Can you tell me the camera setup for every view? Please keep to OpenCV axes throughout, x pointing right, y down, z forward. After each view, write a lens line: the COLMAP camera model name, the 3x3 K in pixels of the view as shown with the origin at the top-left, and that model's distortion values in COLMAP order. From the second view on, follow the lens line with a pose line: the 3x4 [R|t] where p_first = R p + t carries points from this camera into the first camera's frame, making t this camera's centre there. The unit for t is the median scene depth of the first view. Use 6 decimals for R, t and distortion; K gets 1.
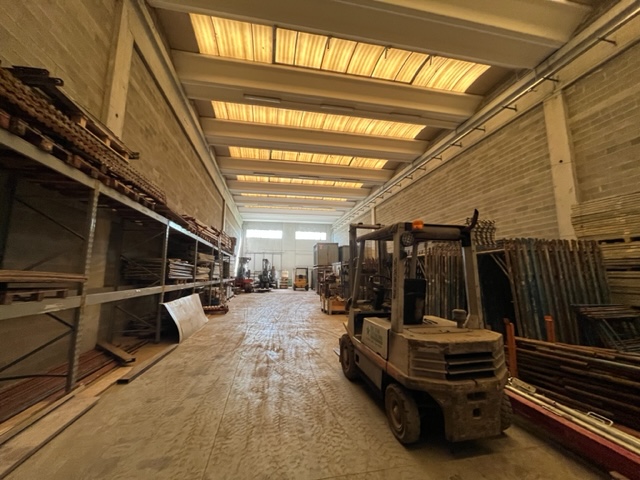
lens RADIAL K [[256.8, 0, 318.9], [0, 256.8, 238.9], [0, 0, 1]] dist [-0.001853, -0.000258]
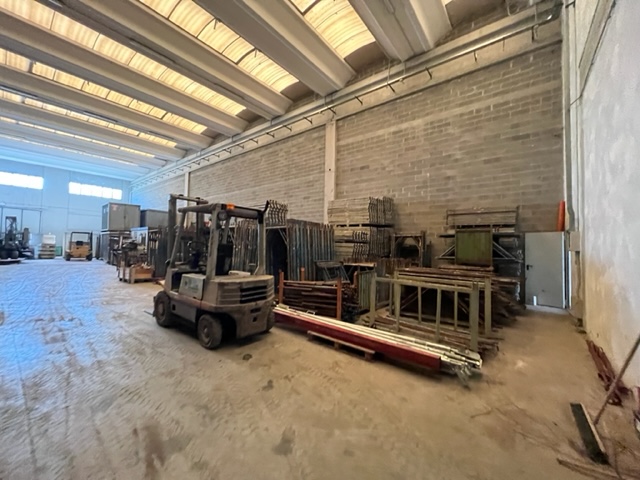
lens RADIAL K [[256.8, 0, 318.9], [0, 256.8, 238.9], [0, 0, 1]] dist [-0.001853, -0.000258]
pose [[0.763253, 0.032830, 0.645265, -0.050466], [-0.108306, 0.991078, 0.077685, -0.012512], [-0.636957, -0.129179, 0.759999, -0.136676]]
